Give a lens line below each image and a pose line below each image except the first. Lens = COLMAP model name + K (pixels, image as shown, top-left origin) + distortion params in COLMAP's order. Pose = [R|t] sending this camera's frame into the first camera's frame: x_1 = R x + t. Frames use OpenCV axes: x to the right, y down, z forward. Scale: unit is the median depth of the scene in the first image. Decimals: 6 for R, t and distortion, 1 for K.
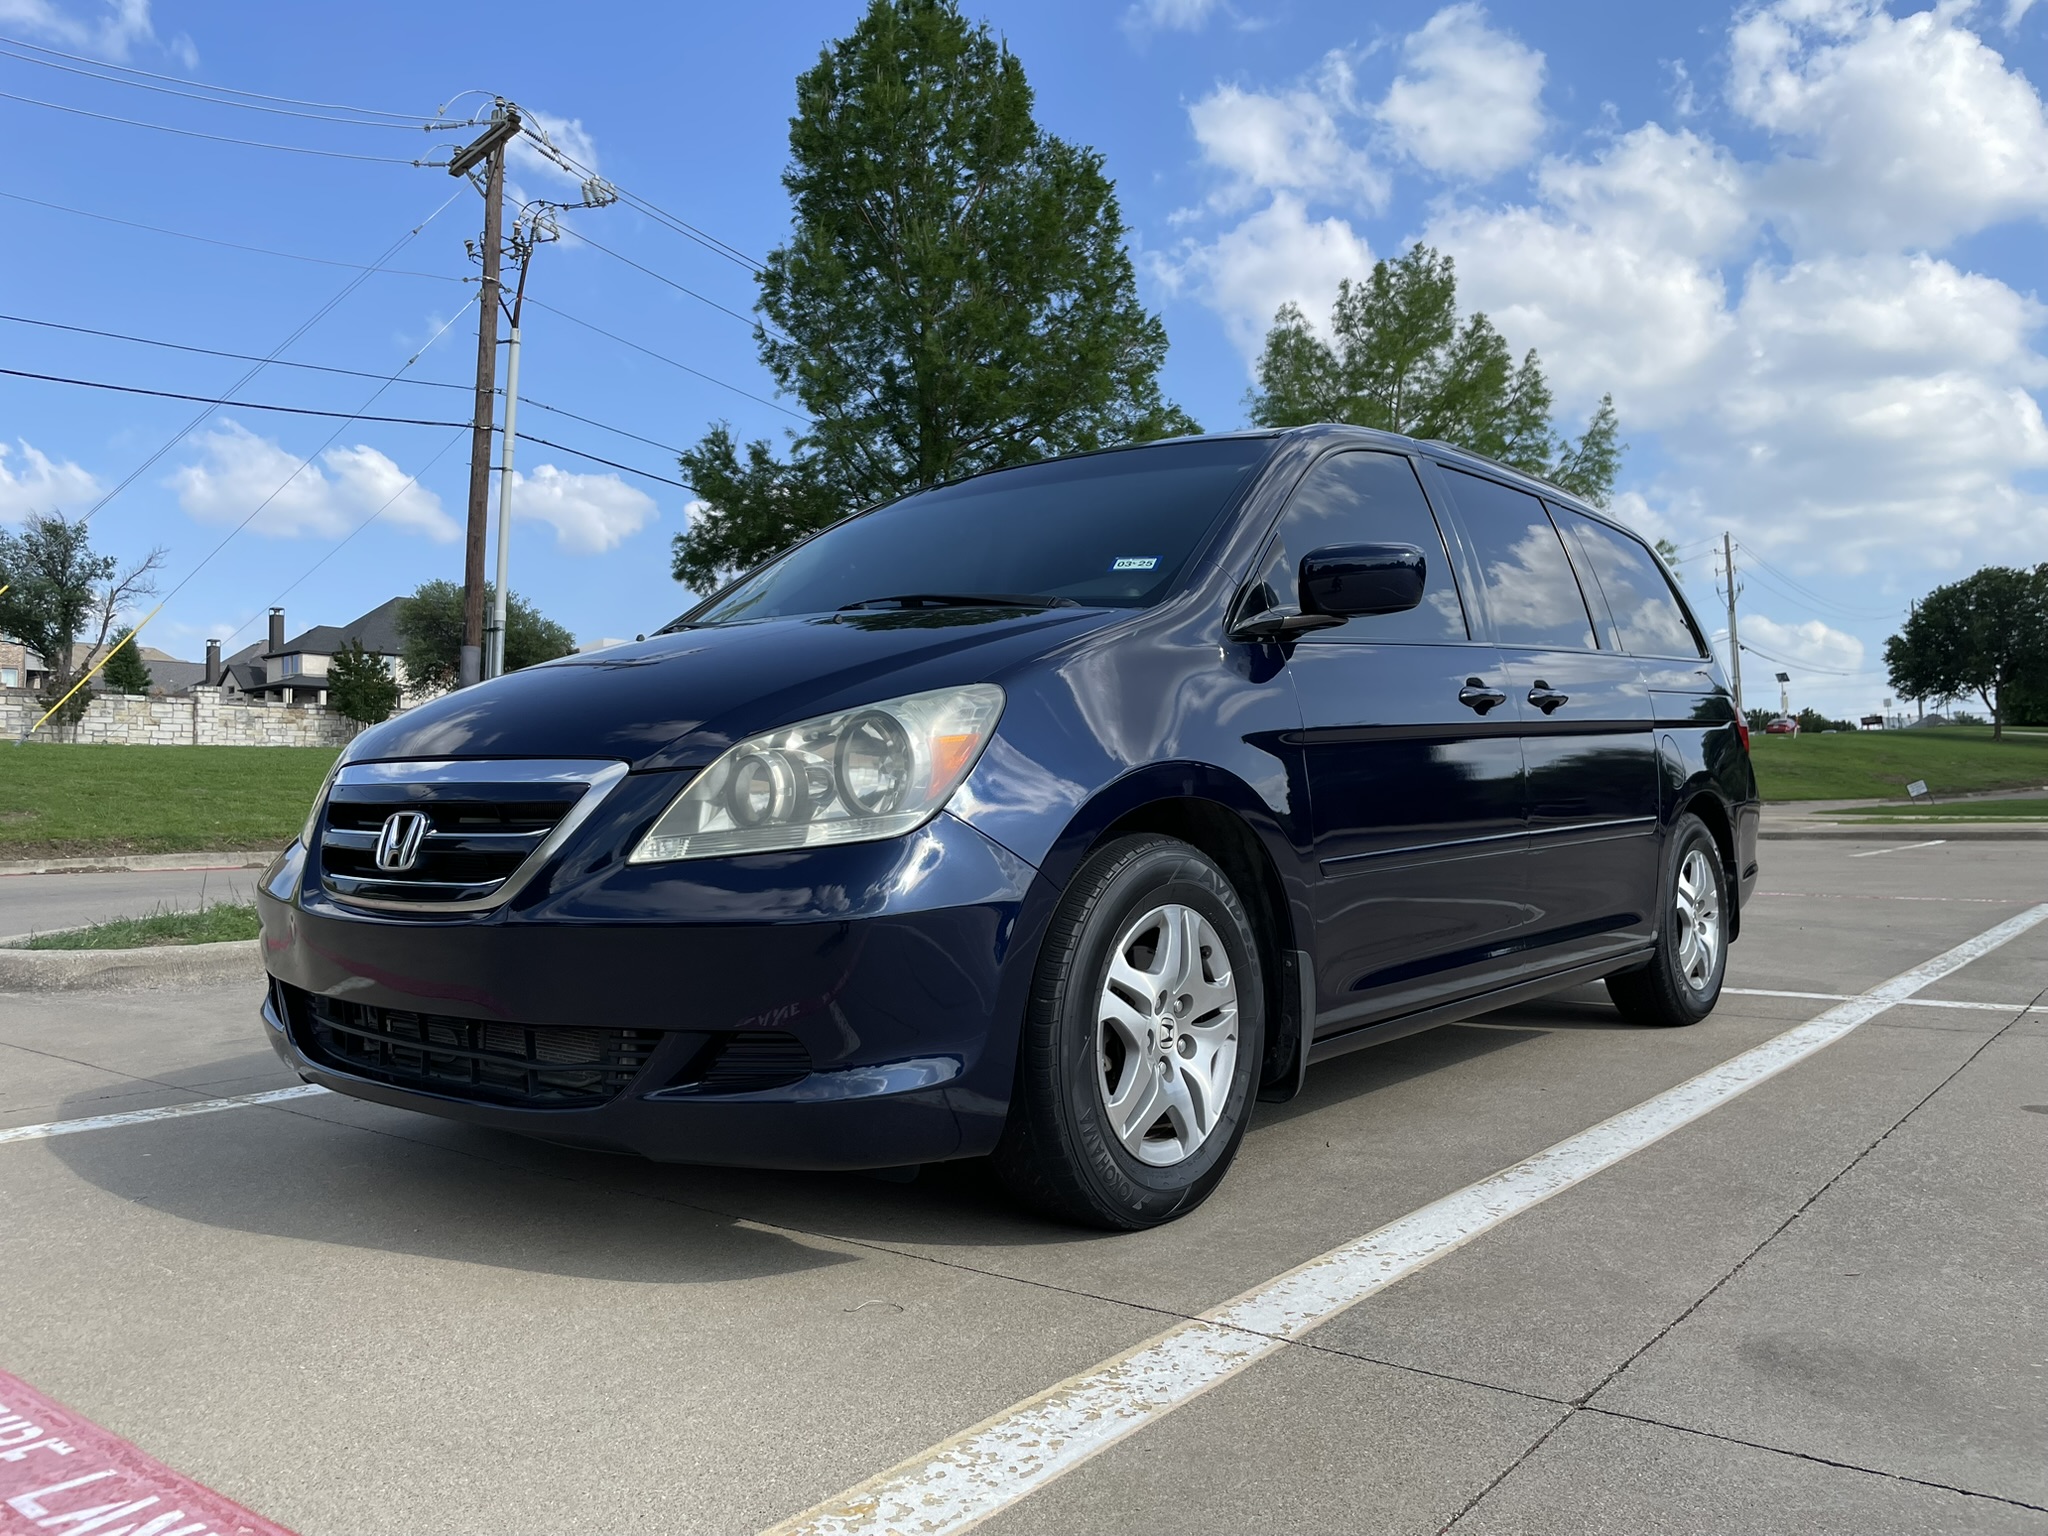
lens RADIAL K [[1558.8, 0, 1018.3], [0, 1558.8, 727.5], [0, 0, 1]] dist [0.081676, -0.115963]
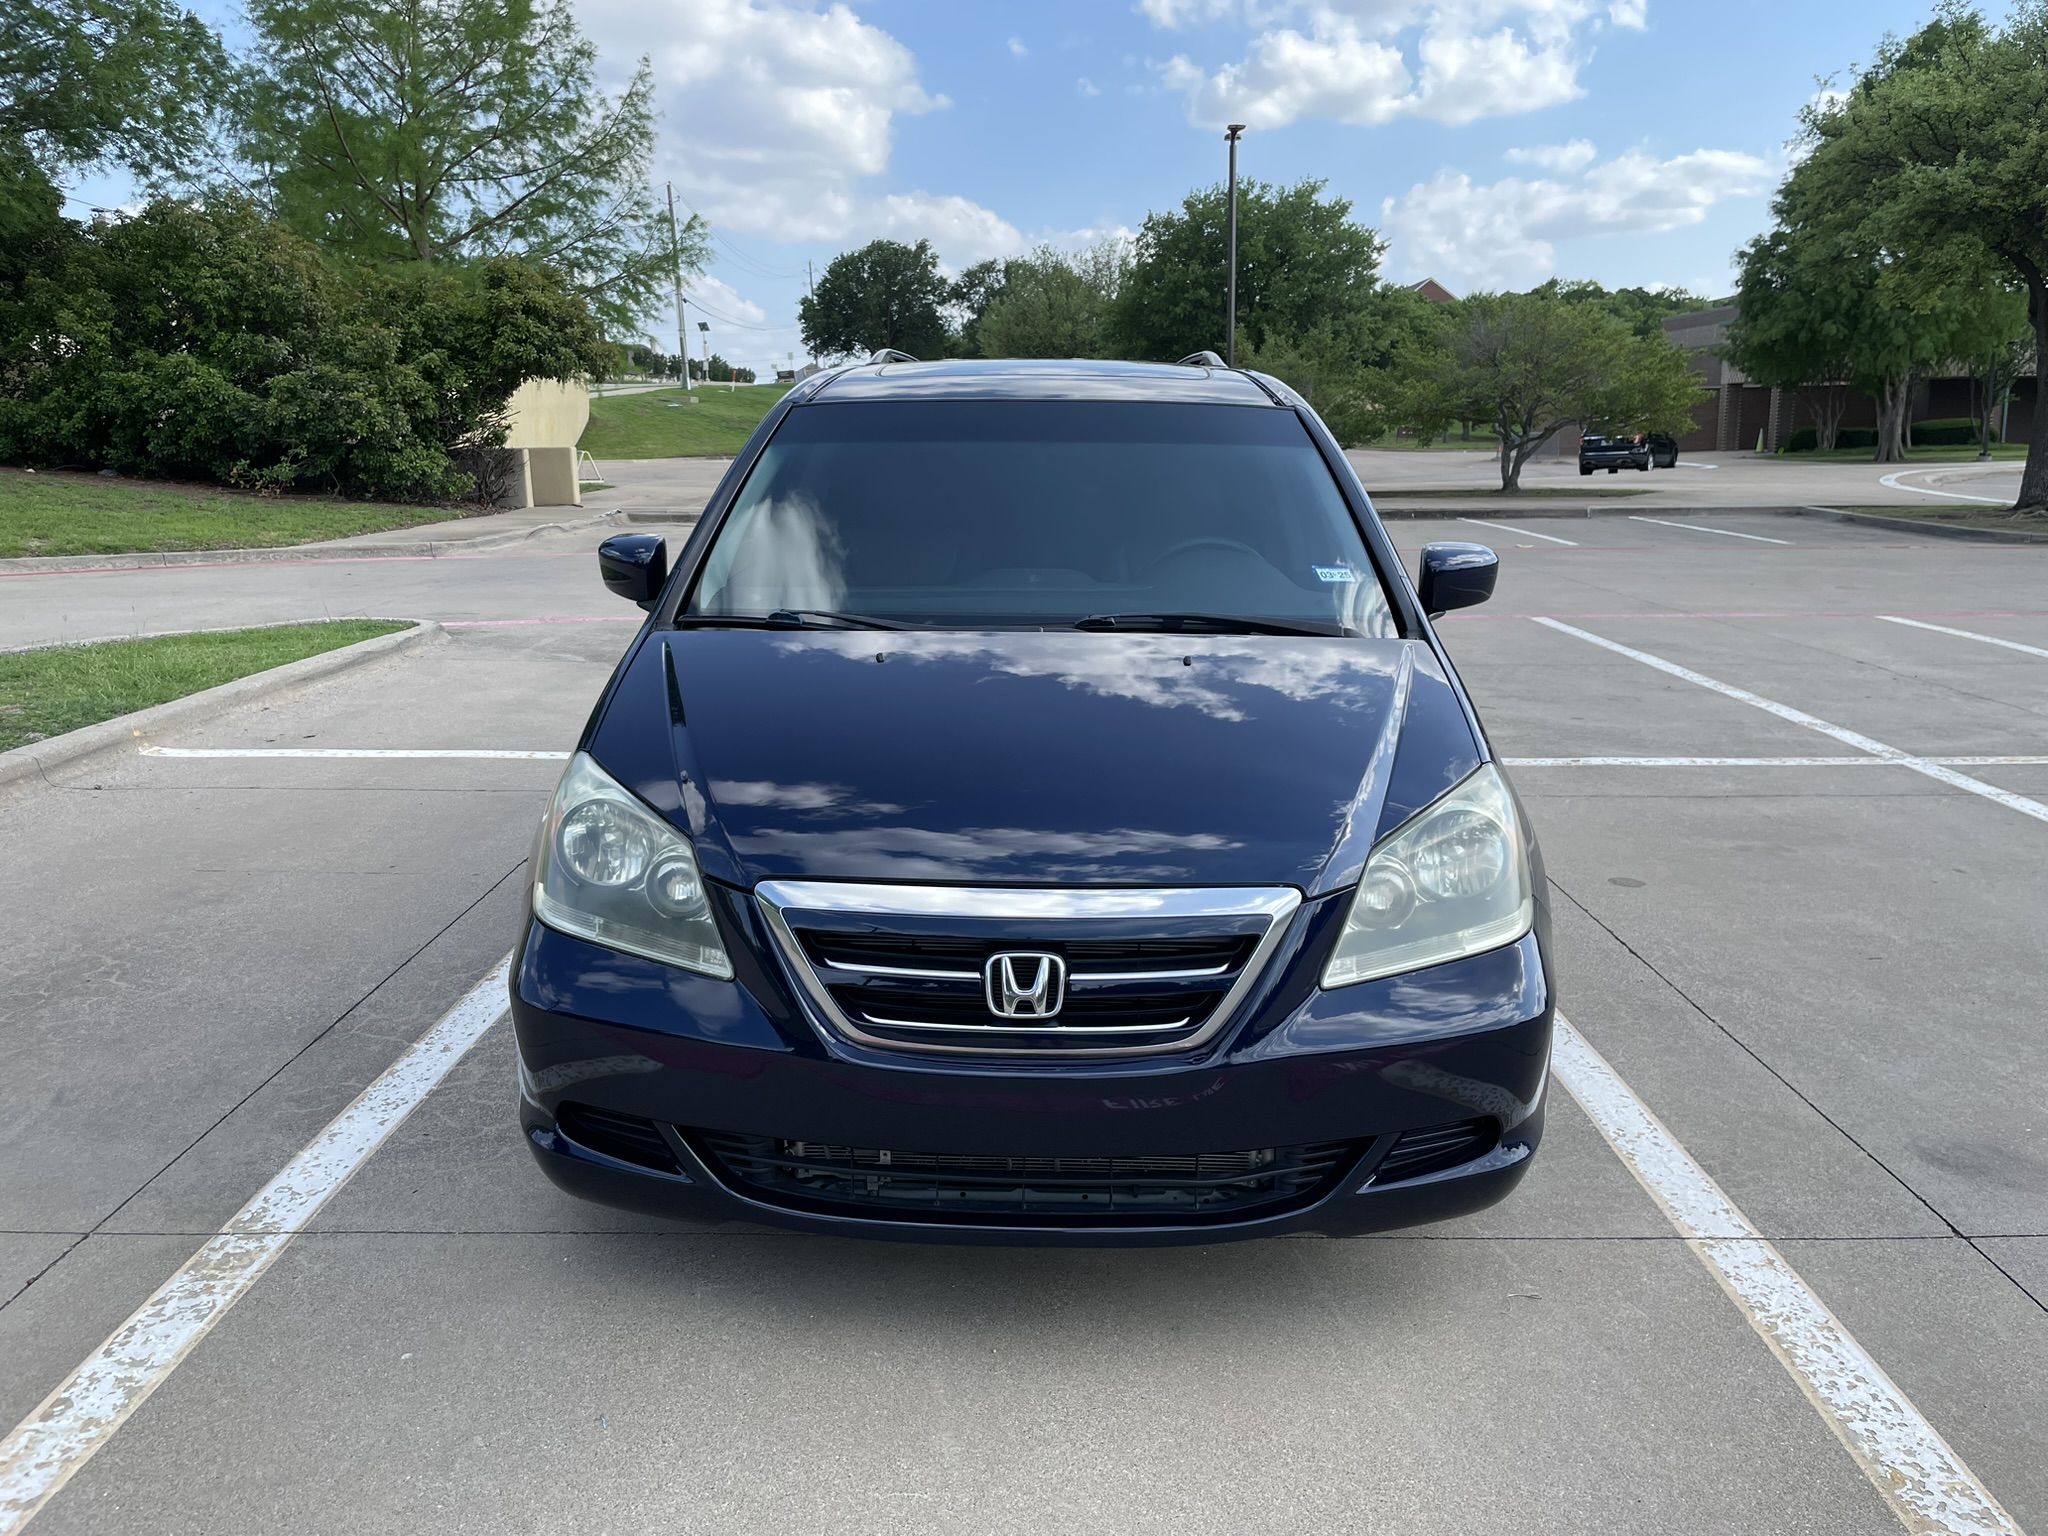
lens RADIAL K [[1558.8, 0, 1018.5], [0, 1558.8, 713.6], [0, 0, 1]] dist [0.081676, -0.115963]
pose [[0.789403, -0.099905, 0.605692, -0.092273], [-0.036240, 0.977363, 0.208441, -0.027361], [-0.612805, -0.186494, 0.767913, 0.031341]]
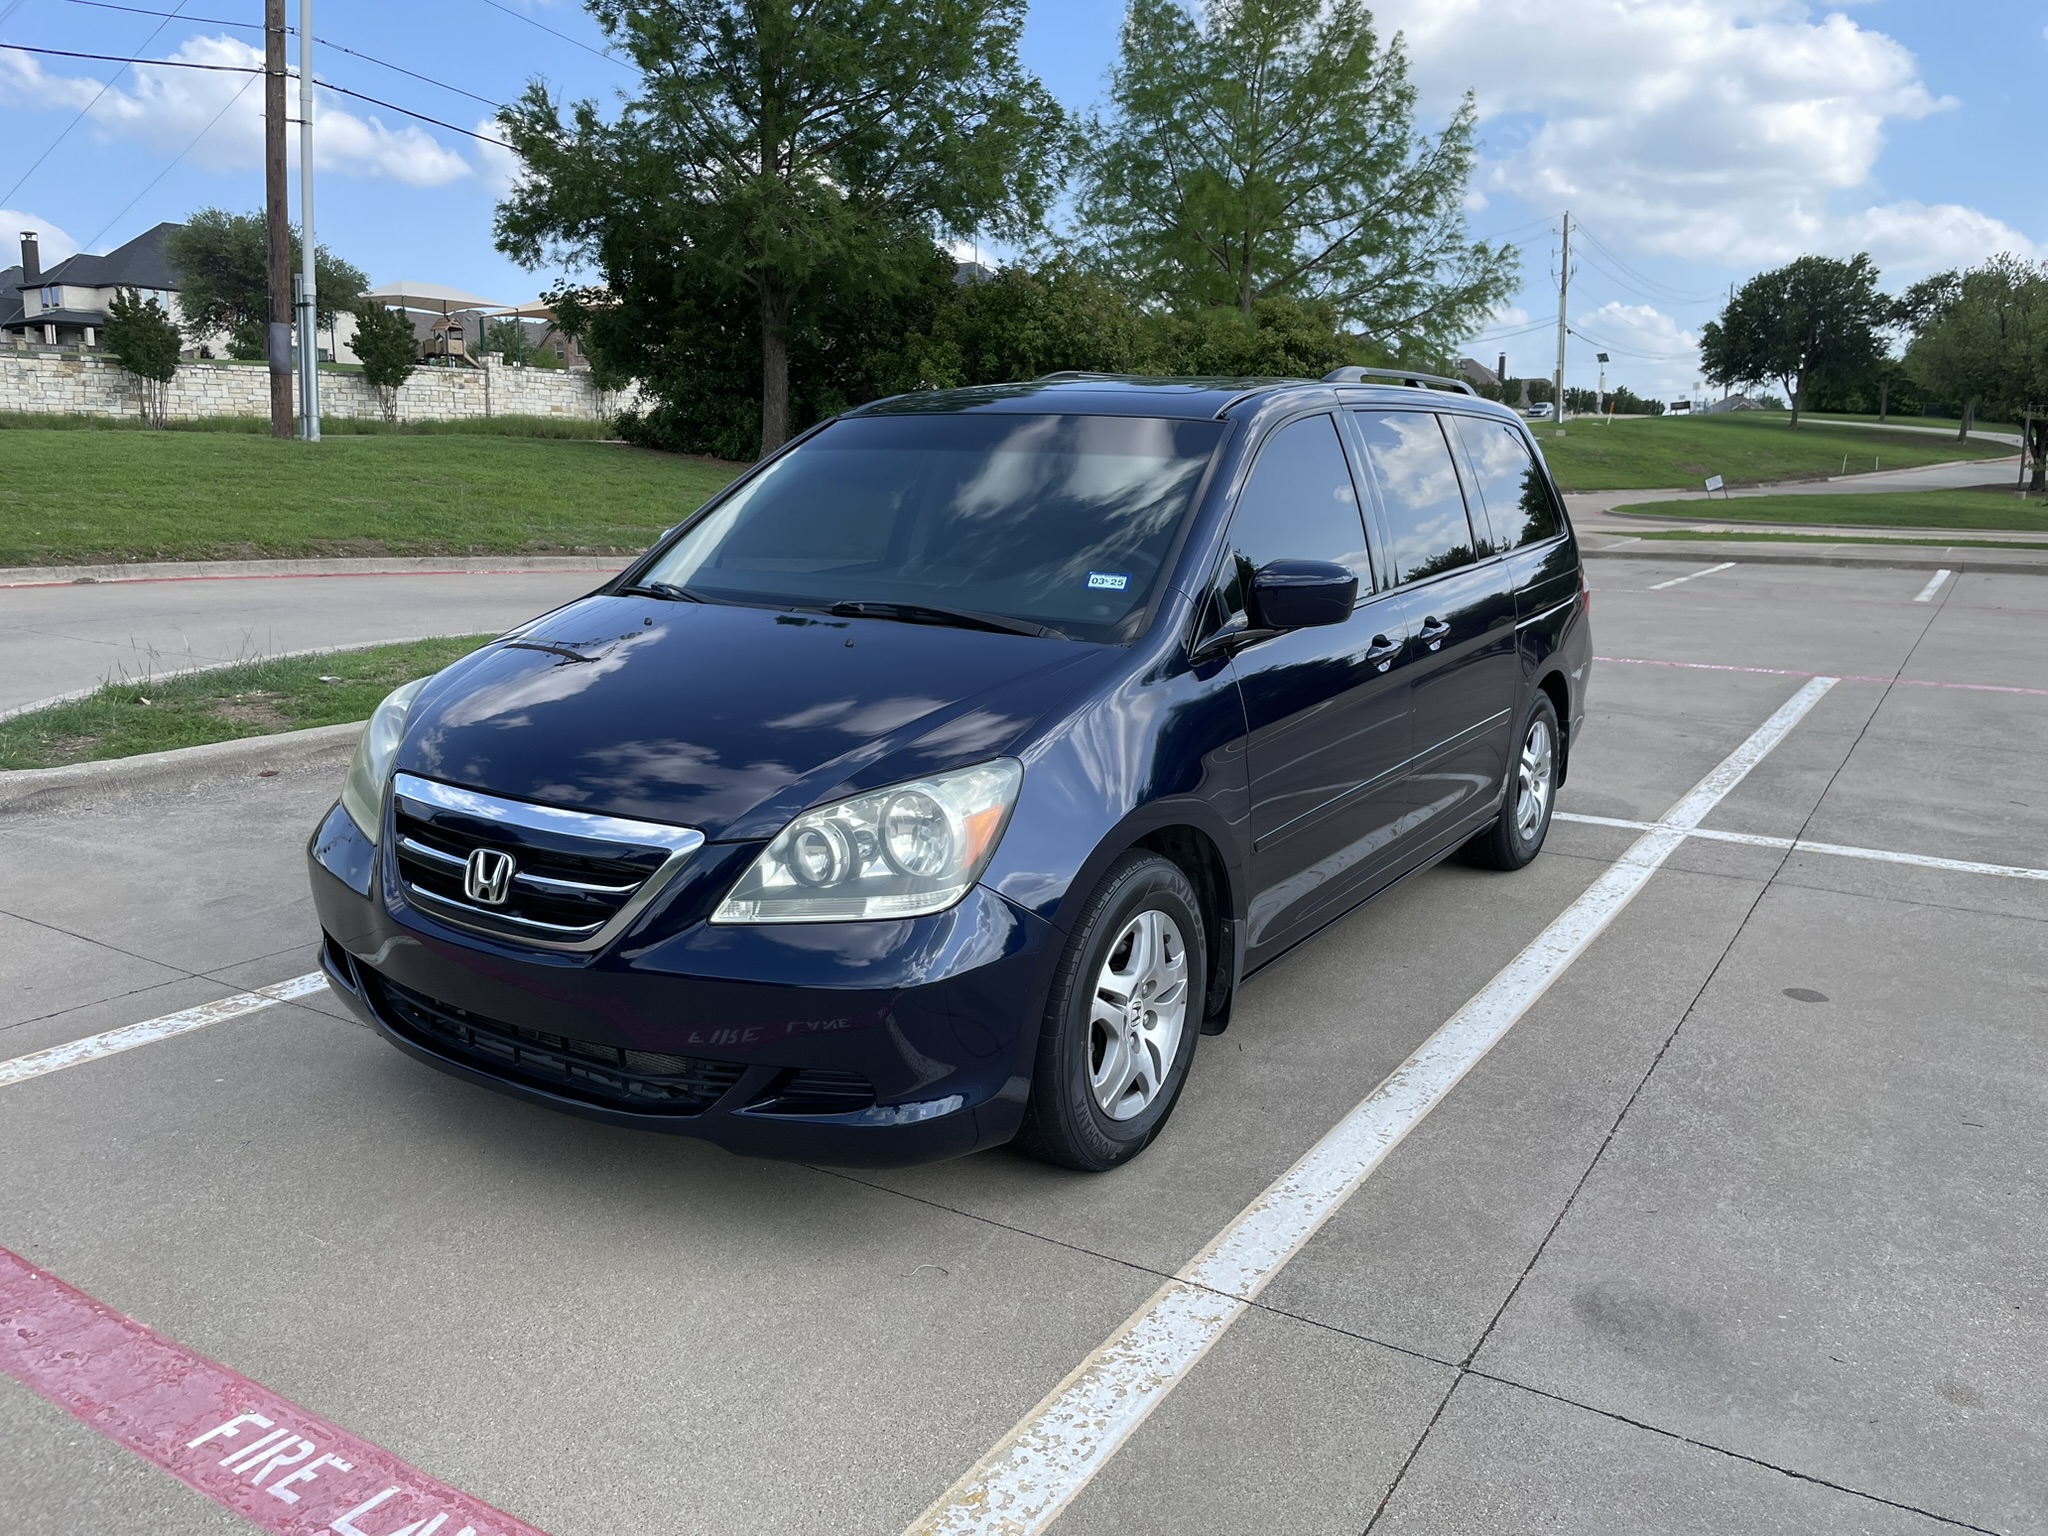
lens RADIAL K [[1558.8, 0, 1022.7], [0, 1558.8, 734.0], [0, 0, 1]] dist [0.081676, -0.115963]
pose [[0.993758, 0.002760, 0.111523, -0.013067], [-0.027014, 0.975895, 0.216563, -0.028174], [-0.108237, -0.218224, 0.969878, -0.012692]]
